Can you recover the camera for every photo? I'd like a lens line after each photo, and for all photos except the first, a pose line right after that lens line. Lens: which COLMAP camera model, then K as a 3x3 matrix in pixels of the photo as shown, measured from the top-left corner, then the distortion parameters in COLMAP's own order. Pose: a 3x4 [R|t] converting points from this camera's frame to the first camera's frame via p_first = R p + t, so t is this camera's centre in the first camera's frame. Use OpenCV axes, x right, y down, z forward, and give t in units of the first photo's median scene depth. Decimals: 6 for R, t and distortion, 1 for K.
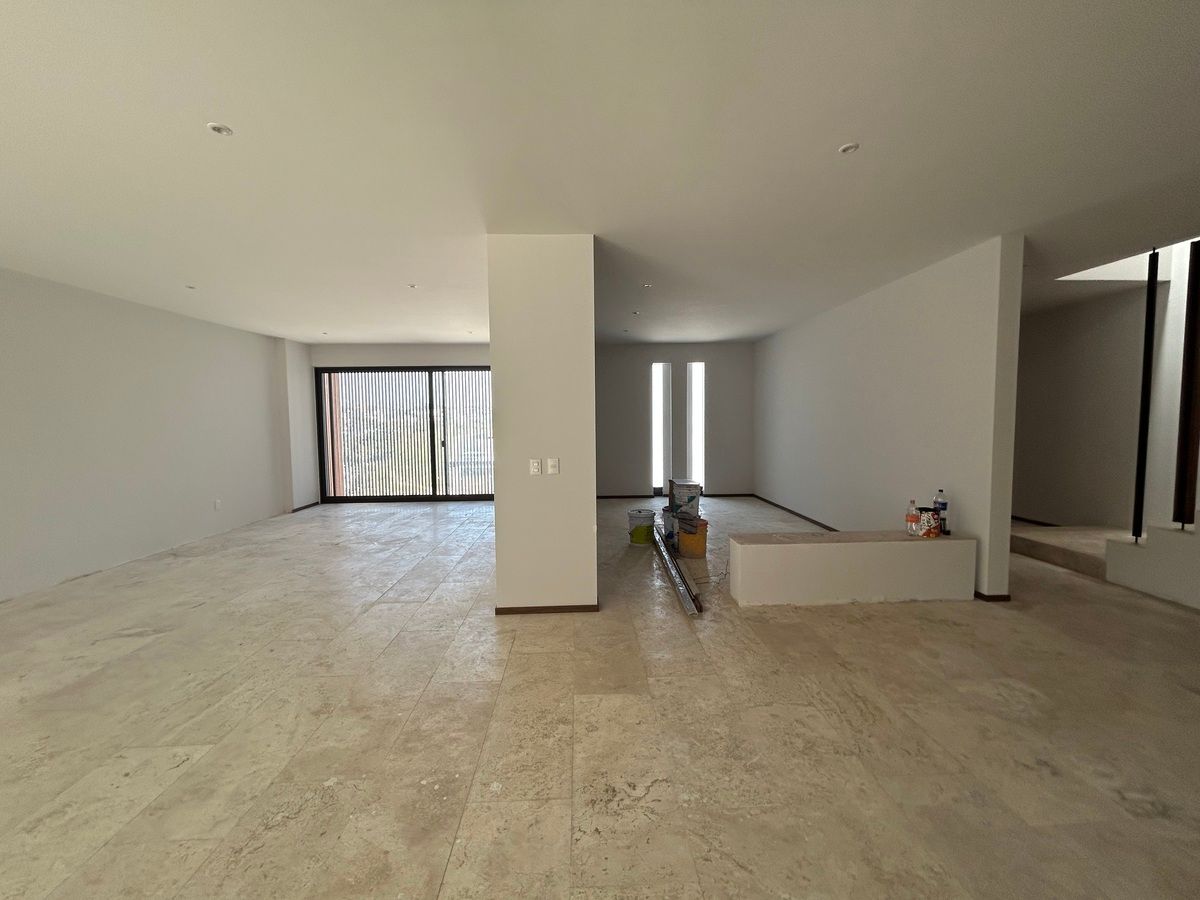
lens RADIAL K [[480.4, 0, 596.0], [0, 480.4, 449.5], [0, 0, 1]] dist [0.000897, -0.000048]
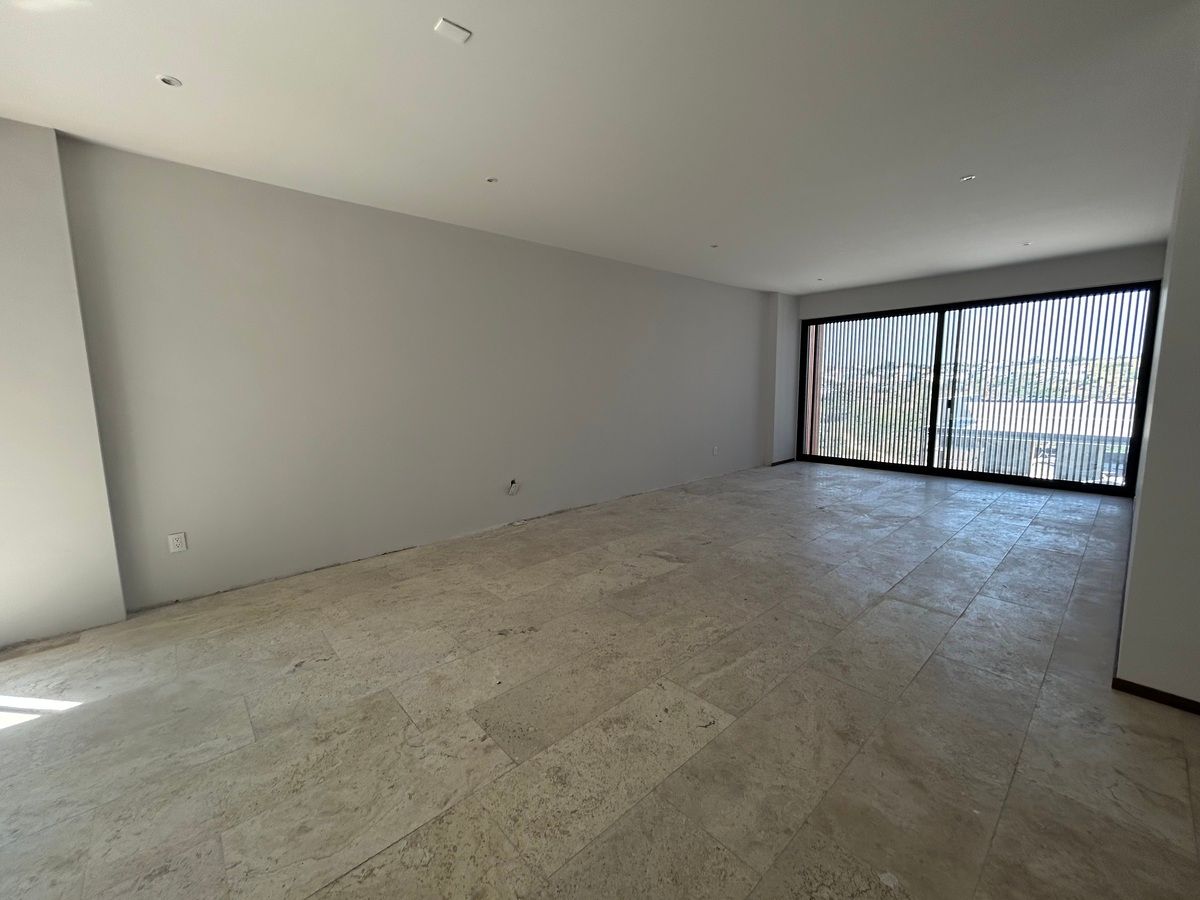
lens RADIAL K [[484.4, 0, 598.0], [0, 484.4, 449.1], [0, 0, 1]] dist [-0.001233, 0.002375]
pose [[0.635358, 0.103752, -0.765216, -0.201470], [-0.041588, 0.994092, 0.100254, 0.018052], [0.771097, -0.031873, 0.635919, 0.150457]]
